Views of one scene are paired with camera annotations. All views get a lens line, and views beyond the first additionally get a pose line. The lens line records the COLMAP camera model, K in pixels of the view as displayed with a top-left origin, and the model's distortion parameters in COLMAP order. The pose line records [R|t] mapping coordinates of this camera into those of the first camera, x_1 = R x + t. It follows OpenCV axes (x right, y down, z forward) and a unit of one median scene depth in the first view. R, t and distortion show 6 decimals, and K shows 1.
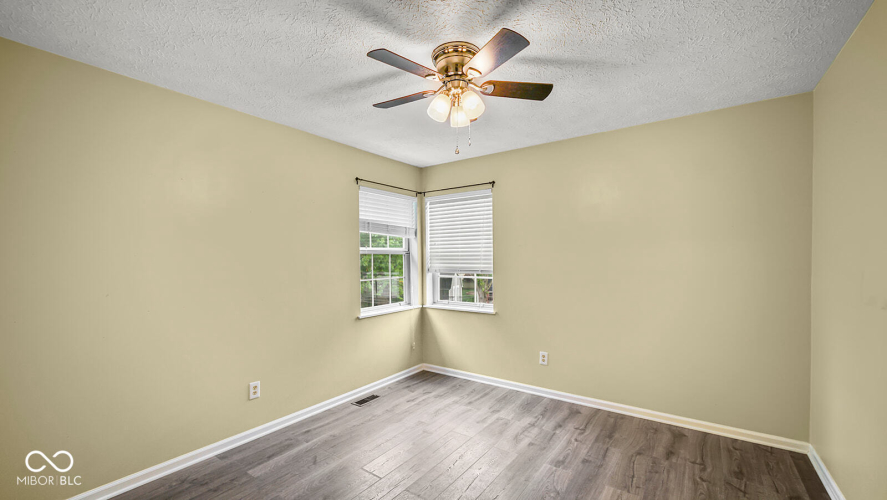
lens RADIAL K [[364.8, 0, 442.8], [0, 364.8, 254.3], [0, 0, 1]] dist [-0.000724, -0.000156]
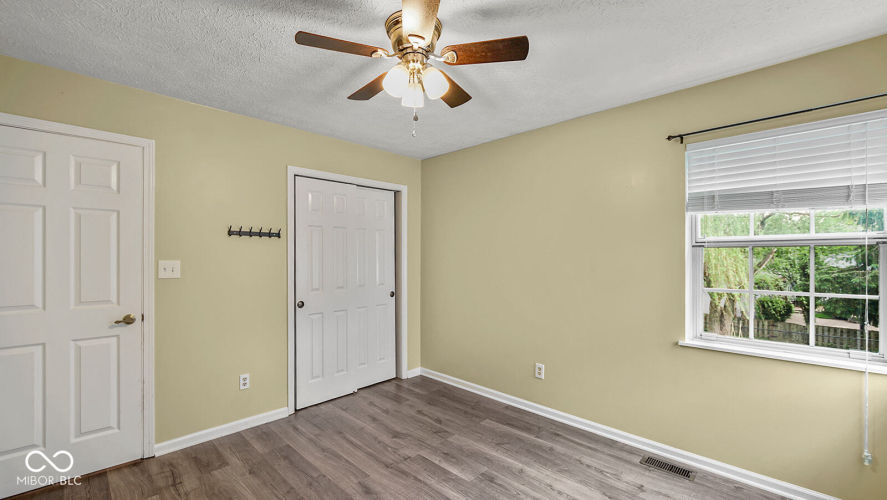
lens RADIAL K [[364.8, 0, 442.8], [0, 364.8, 254.3], [0, 0, 1]] dist [-0.000724, -0.000156]
pose [[-0.144017, -0.006214, -0.989556, 0.582680], [-0.001483, 0.999981, -0.006063, 0.019551], [0.989574, 0.000594, -0.144023, 0.792442]]
